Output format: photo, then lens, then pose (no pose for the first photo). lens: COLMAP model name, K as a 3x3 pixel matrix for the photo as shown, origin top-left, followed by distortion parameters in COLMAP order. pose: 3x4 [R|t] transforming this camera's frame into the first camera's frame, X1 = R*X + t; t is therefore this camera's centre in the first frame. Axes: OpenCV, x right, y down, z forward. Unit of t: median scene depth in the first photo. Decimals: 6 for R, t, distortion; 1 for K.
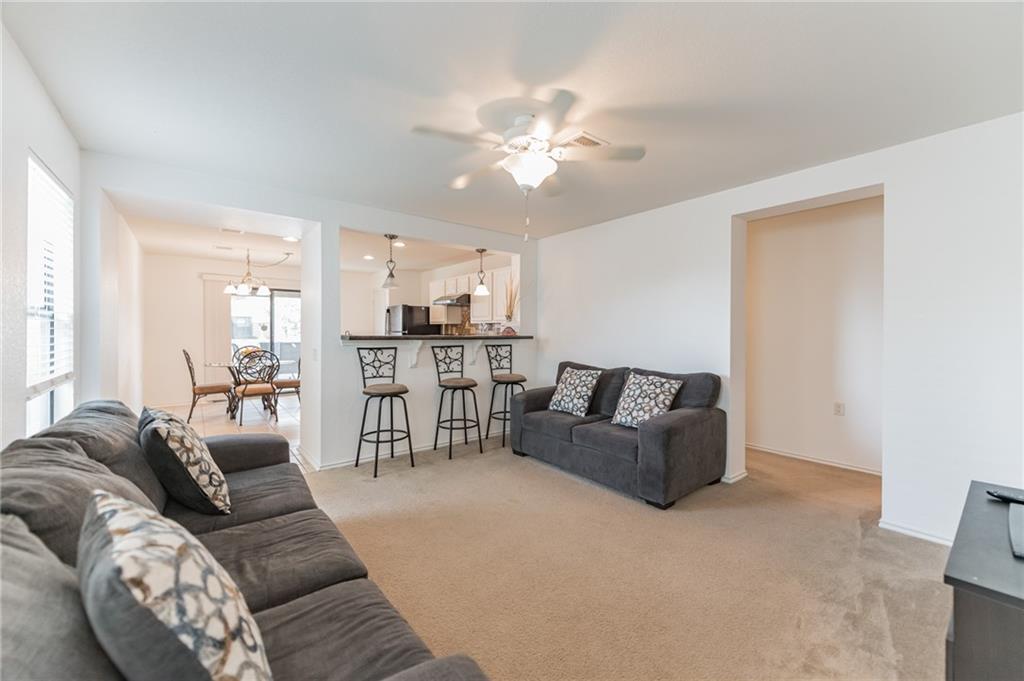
lens RADIAL K [[404.2, 0, 508.5], [0, 404.2, 341.0], [0, 0, 1]] dist [0.003289, -0.000014]
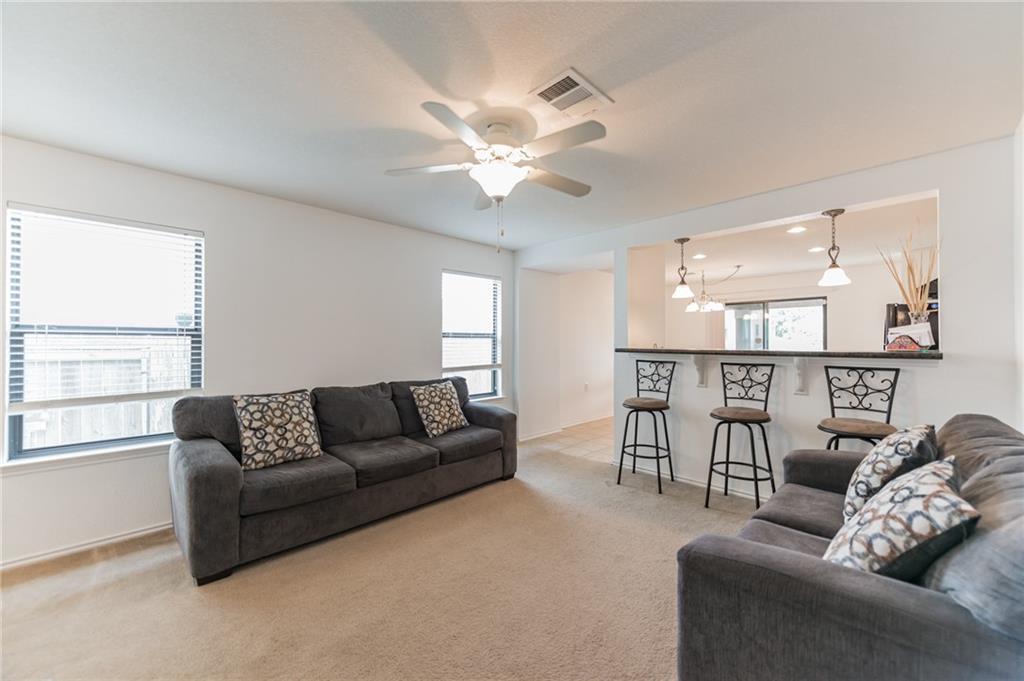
lens RADIAL K [[404.2, 0, 509.8], [0, 404.2, 342.9], [0, 0, 1]] dist [0.003289, -0.000014]
pose [[0.092155, -0.002783, -0.995741, 0.561277], [-0.026737, 0.999629, -0.005268, -0.011150], [0.995386, 0.027108, 0.092047, 0.506457]]
